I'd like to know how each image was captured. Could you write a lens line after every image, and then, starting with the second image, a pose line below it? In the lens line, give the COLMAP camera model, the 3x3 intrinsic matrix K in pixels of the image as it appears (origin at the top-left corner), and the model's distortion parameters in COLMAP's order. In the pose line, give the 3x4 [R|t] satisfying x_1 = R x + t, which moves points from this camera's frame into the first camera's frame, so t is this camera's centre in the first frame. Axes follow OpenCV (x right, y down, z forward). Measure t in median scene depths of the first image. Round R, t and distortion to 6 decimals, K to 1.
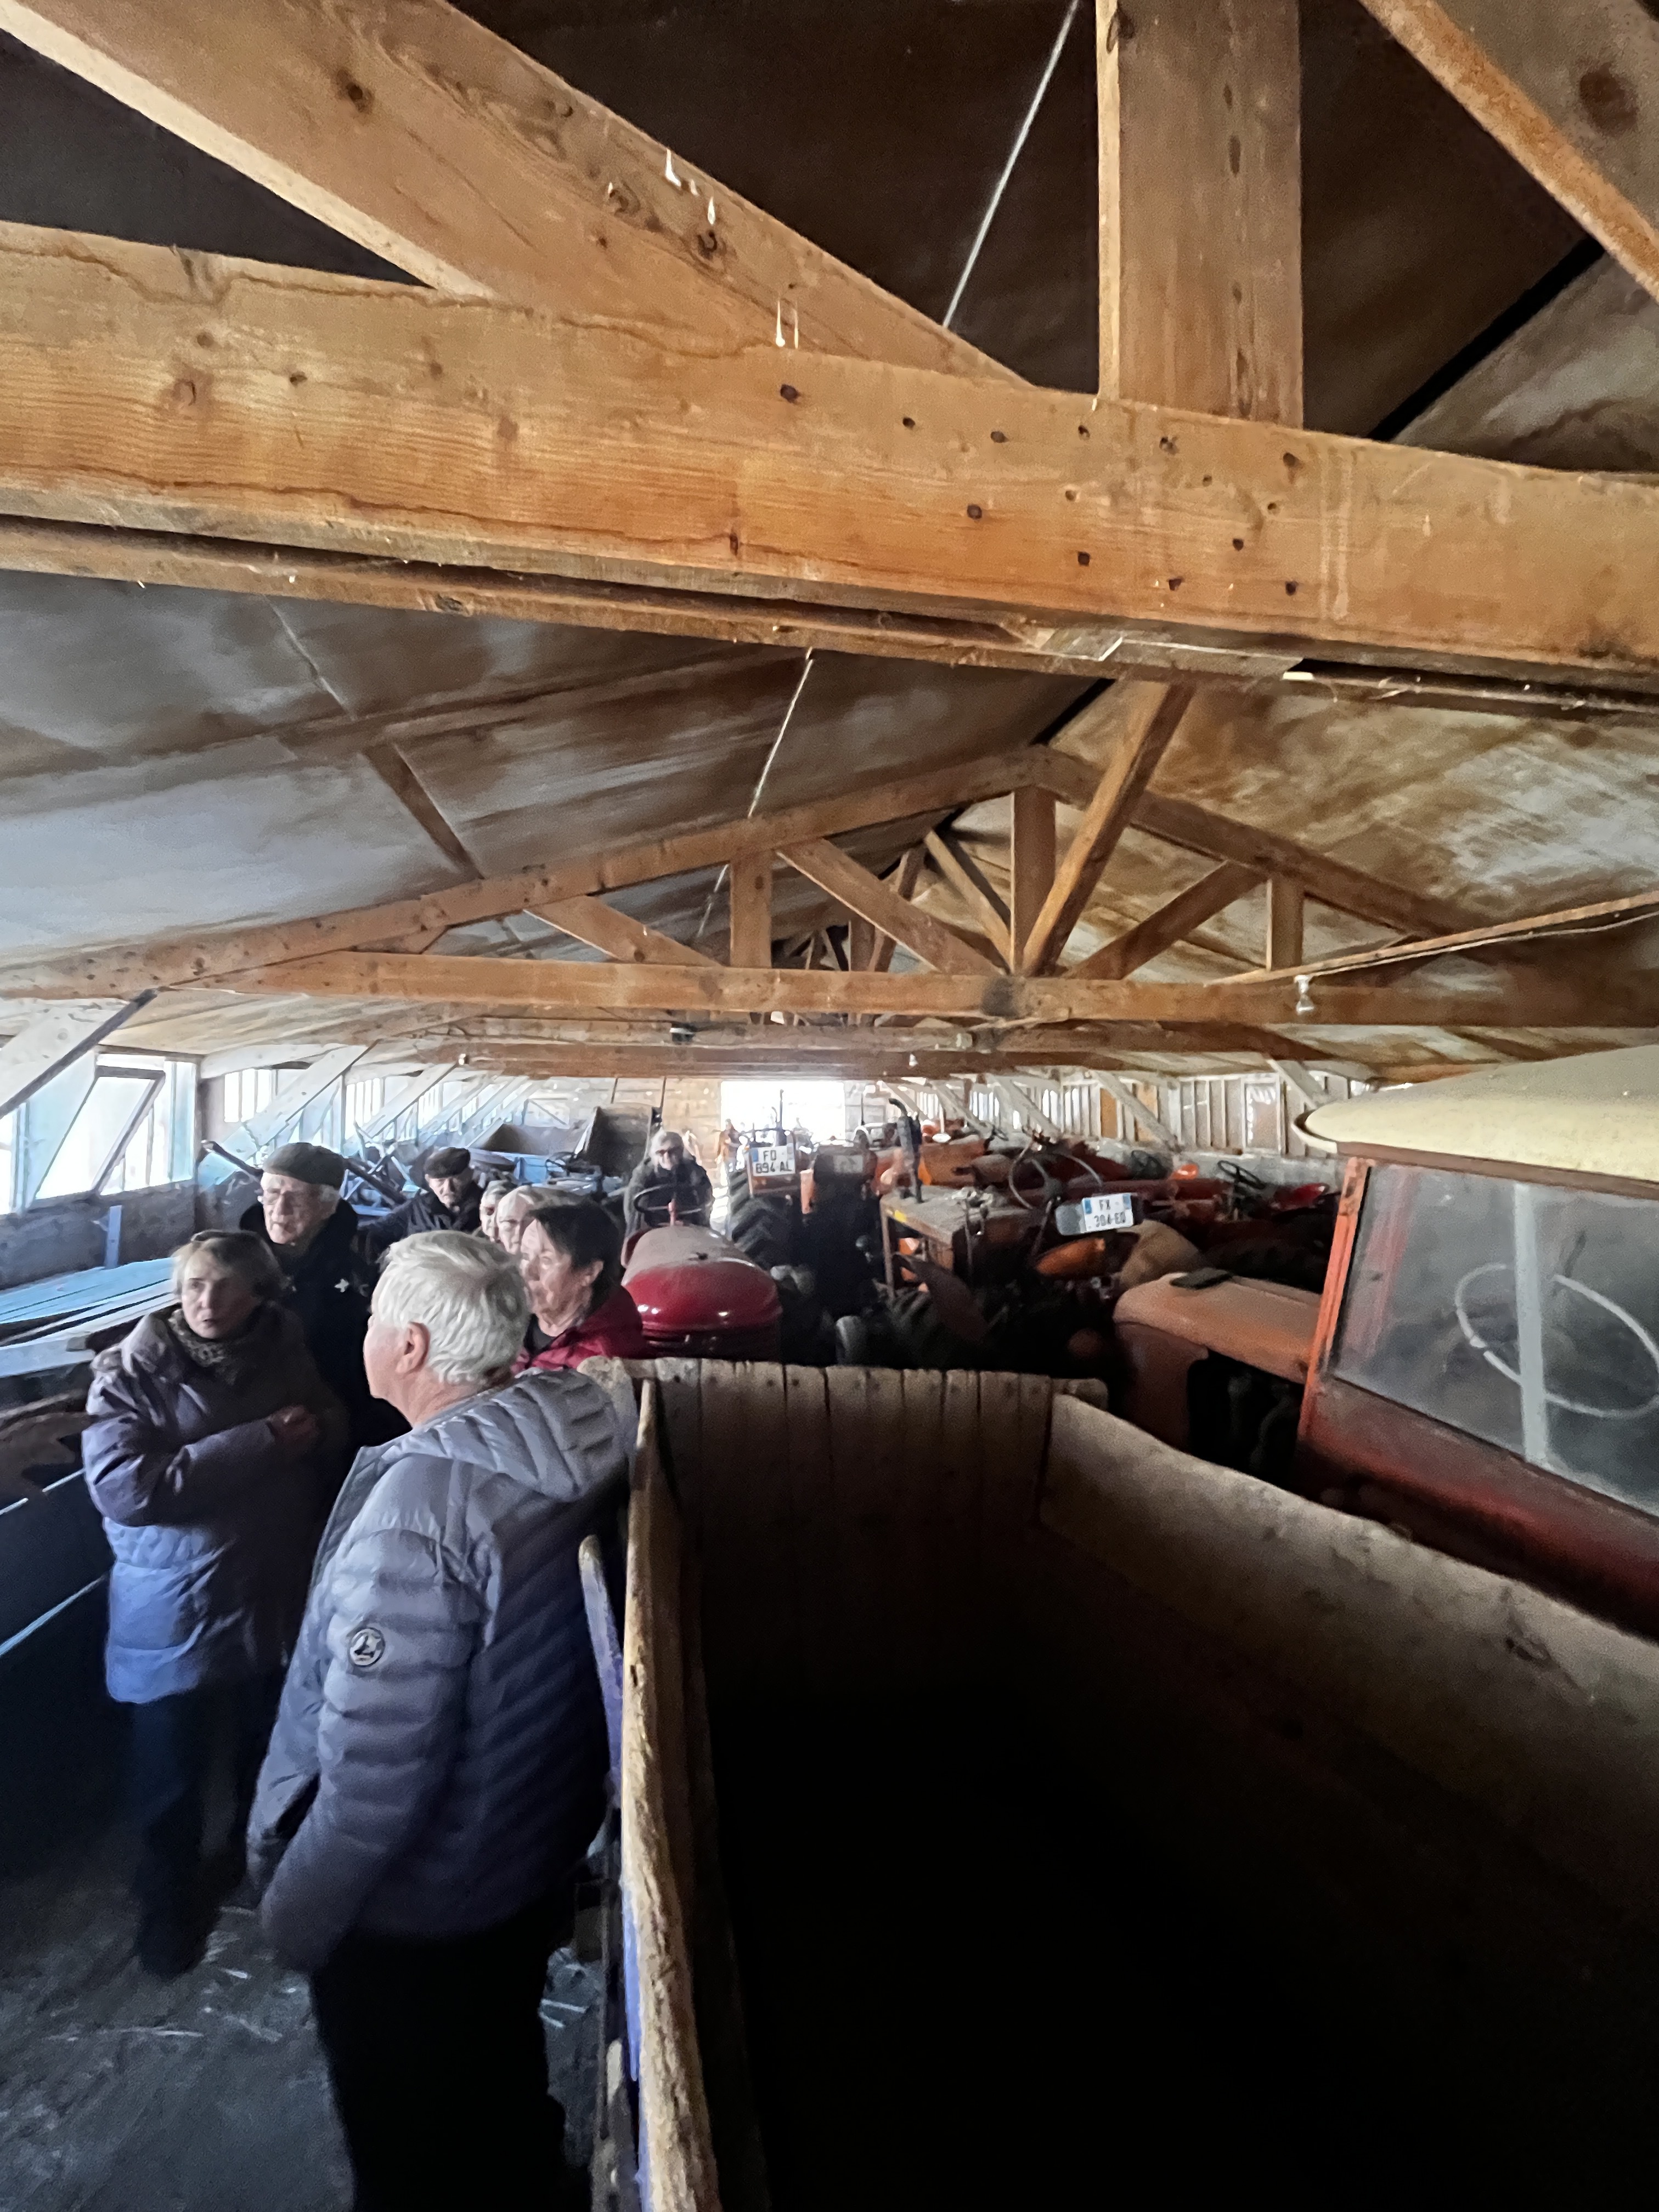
lens RADIAL K [[890.6, 0, 827.7], [0, 890.6, 1099.0], [0, 0, 1]] dist [0.000897, 0.000043]
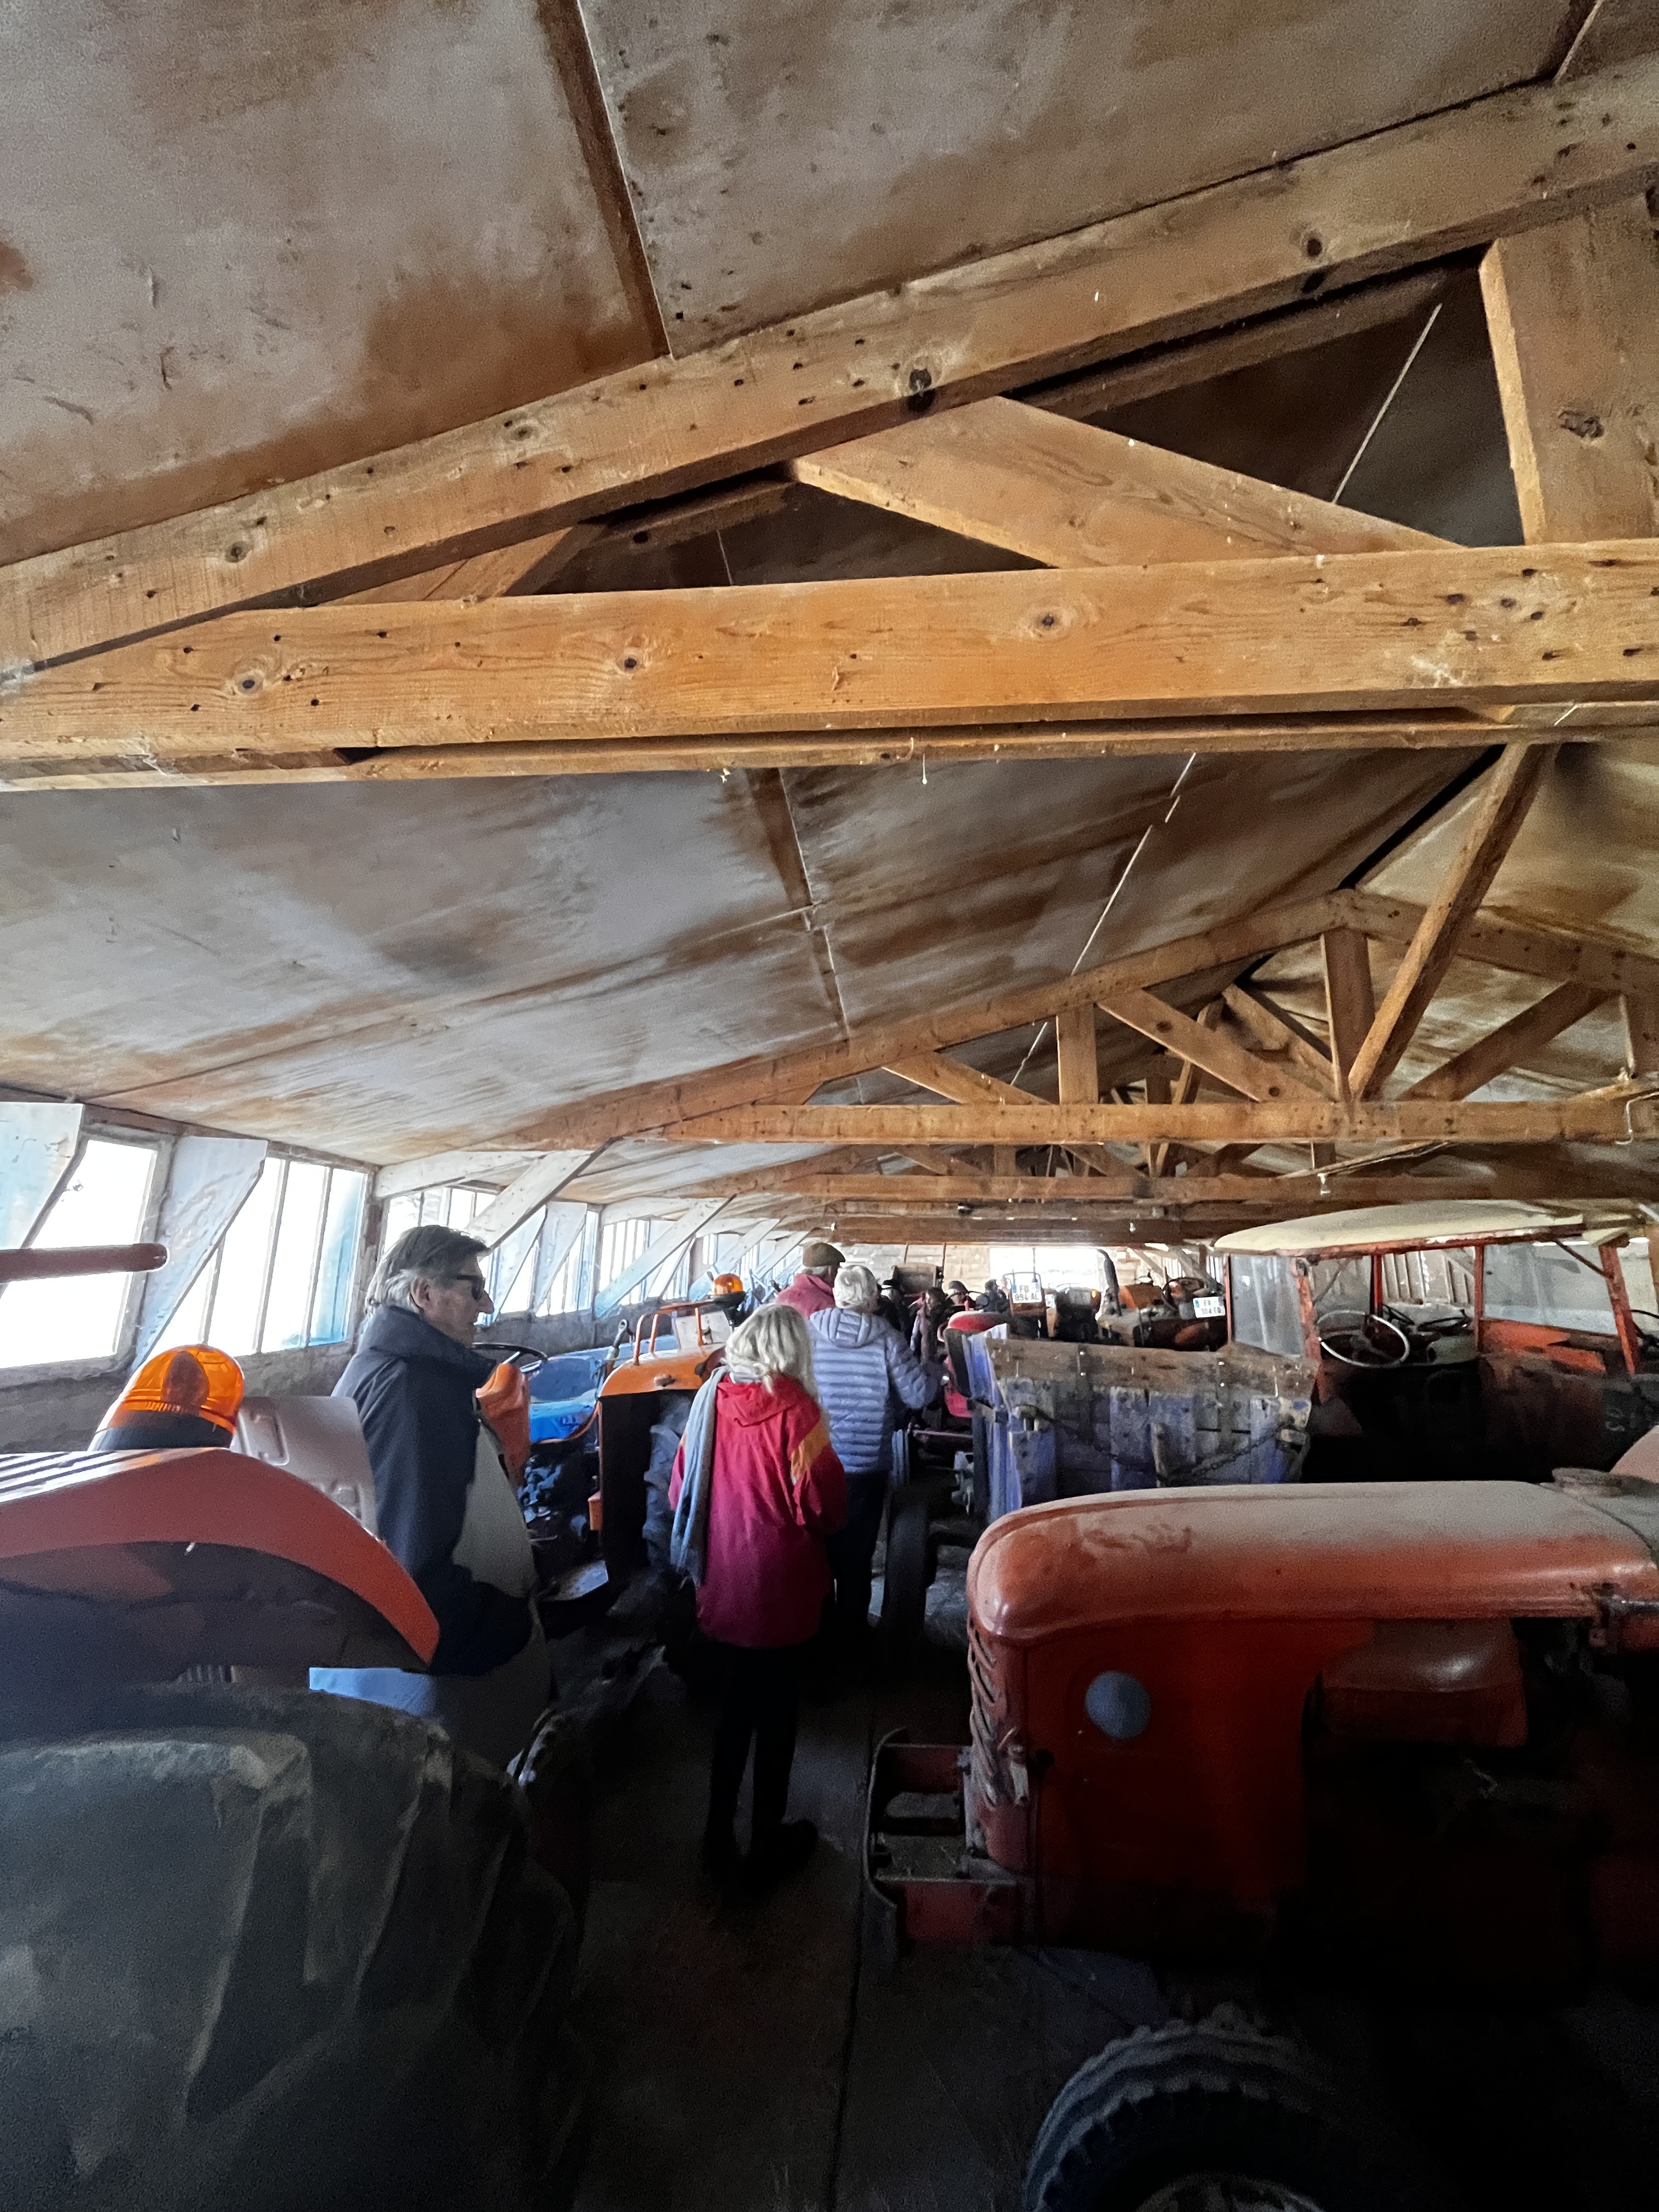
lens RADIAL K [[890.6, 0, 834.4], [0, 890.6, 1107.7], [0, 0, 1]] dist [0.000897, 0.000043]
pose [[0.958928, -0.043985, -0.280217, 0.089684], [-0.008323, 0.983115, -0.182798, 0.054549], [0.283526, 0.177623, 0.942371, -0.813444]]
